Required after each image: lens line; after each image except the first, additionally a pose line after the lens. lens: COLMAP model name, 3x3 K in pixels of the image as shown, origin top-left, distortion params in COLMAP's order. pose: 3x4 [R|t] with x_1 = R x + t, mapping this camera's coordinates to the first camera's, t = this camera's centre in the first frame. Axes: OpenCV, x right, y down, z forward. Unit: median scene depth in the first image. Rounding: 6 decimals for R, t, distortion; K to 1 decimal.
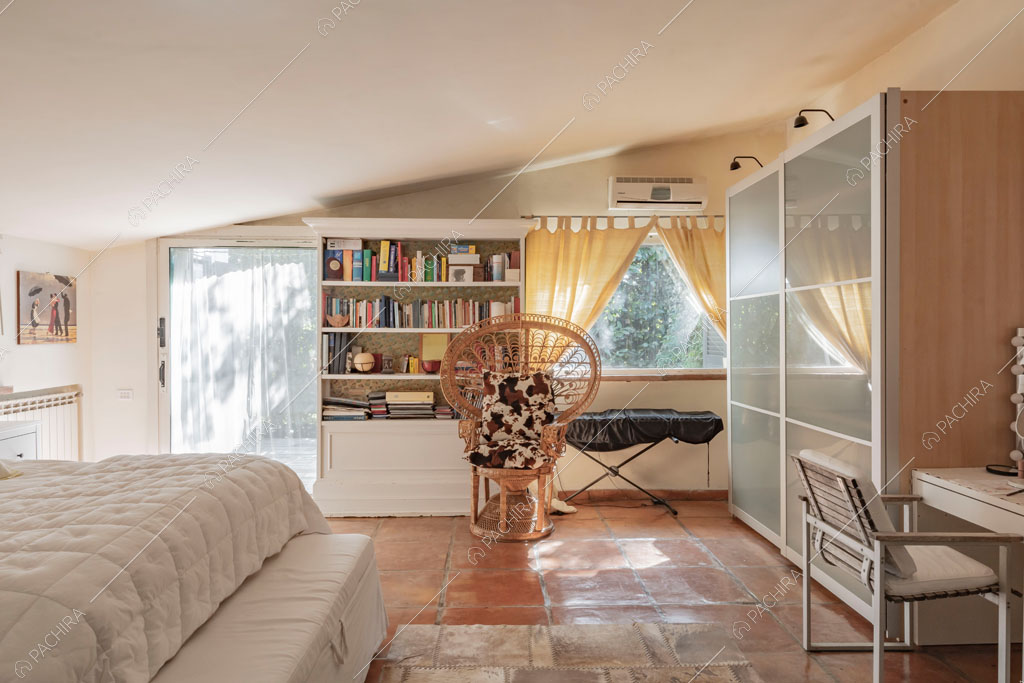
lens RADIAL K [[670.9, 0, 512.0], [0, 670.9, 341.5], [0, 0, 1]] dist [-0.000718, -0.000026]
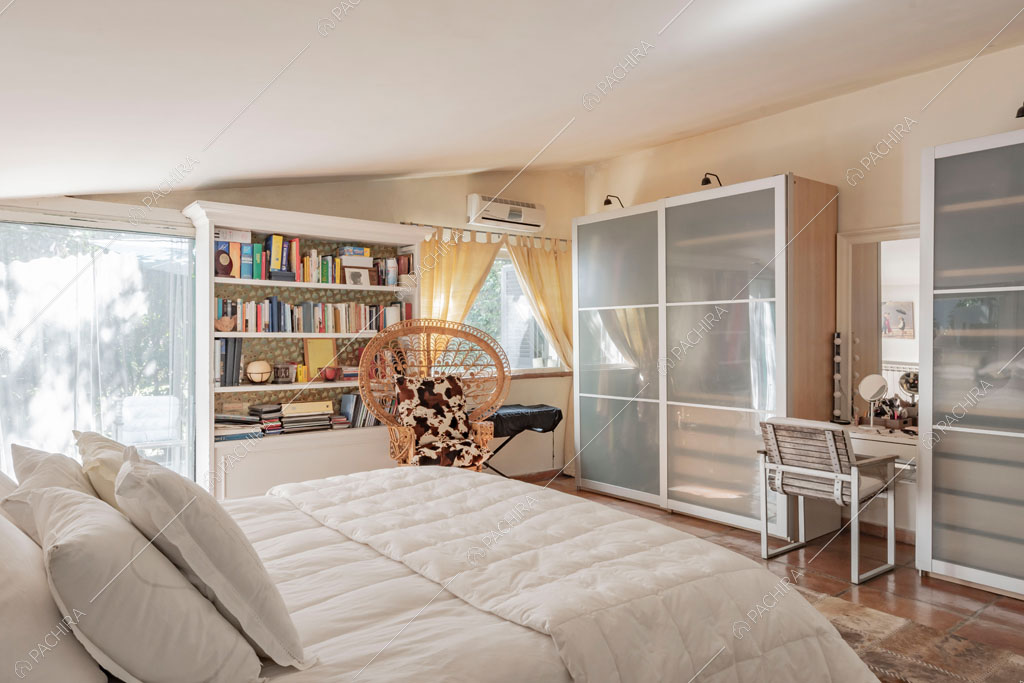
lens RADIAL K [[670.9, 0, 512.0], [0, 670.9, 341.5], [0, 0, 1]] dist [-0.000718, -0.000026]
pose [[0.807259, -0.005541, 0.590171, -0.468331], [0.012312, 0.999896, -0.007454, 0.002137], [-0.590068, 0.013284, 0.807244, 0.092554]]
